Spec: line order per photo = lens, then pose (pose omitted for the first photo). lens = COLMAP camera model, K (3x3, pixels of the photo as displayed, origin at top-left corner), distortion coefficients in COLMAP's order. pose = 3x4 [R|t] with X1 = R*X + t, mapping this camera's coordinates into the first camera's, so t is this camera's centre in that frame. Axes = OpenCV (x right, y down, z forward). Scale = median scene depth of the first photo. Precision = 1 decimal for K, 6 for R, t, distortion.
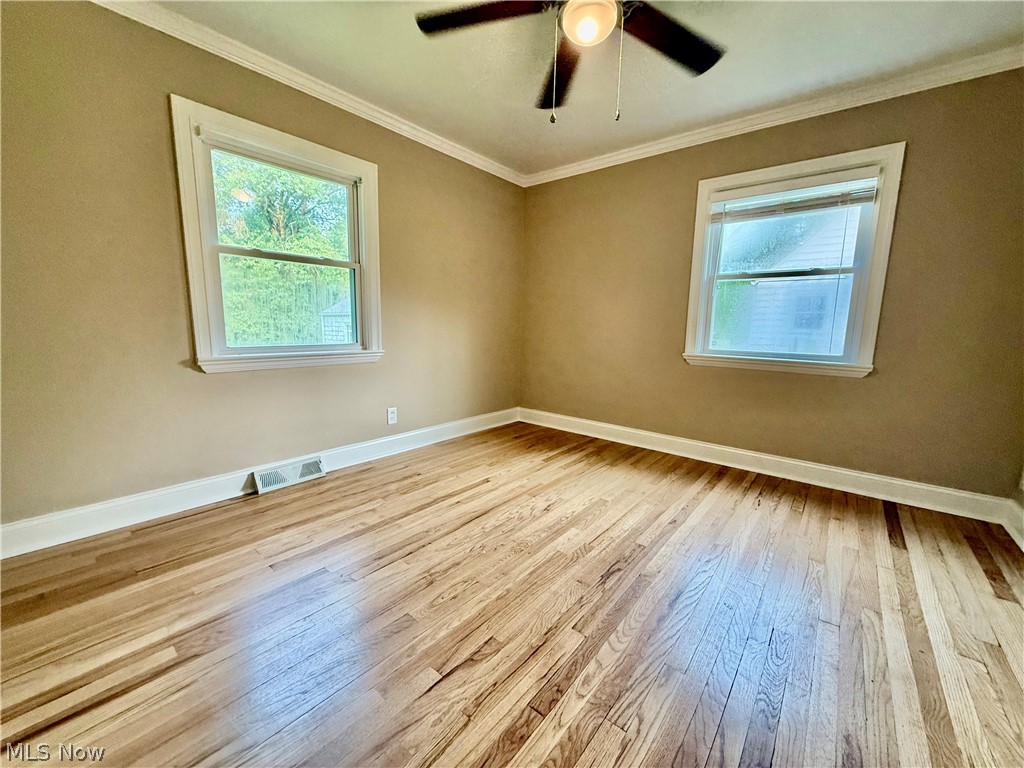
lens RADIAL K [[409.0, 0, 511.8], [0, 409.0, 383.8], [0, 0, 1]] dist [-0.004688, 0.000784]
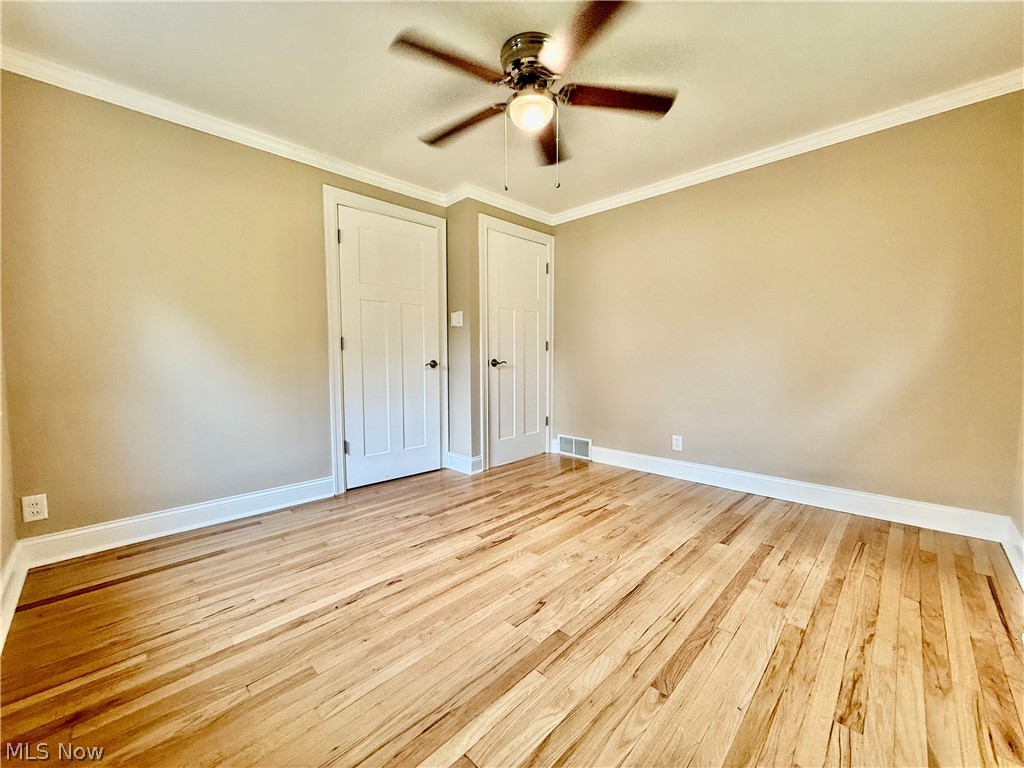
lens RADIAL K [[409.0, 0, 511.7], [0, 409.0, 381.4], [0, 0, 1]] dist [-0.004688, 0.000784]
pose [[-0.996327, -0.019692, 0.083333, 0.145434], [-0.002179, 0.978711, 0.205230, -0.387555], [-0.085600, 0.204295, -0.975160, 2.766973]]
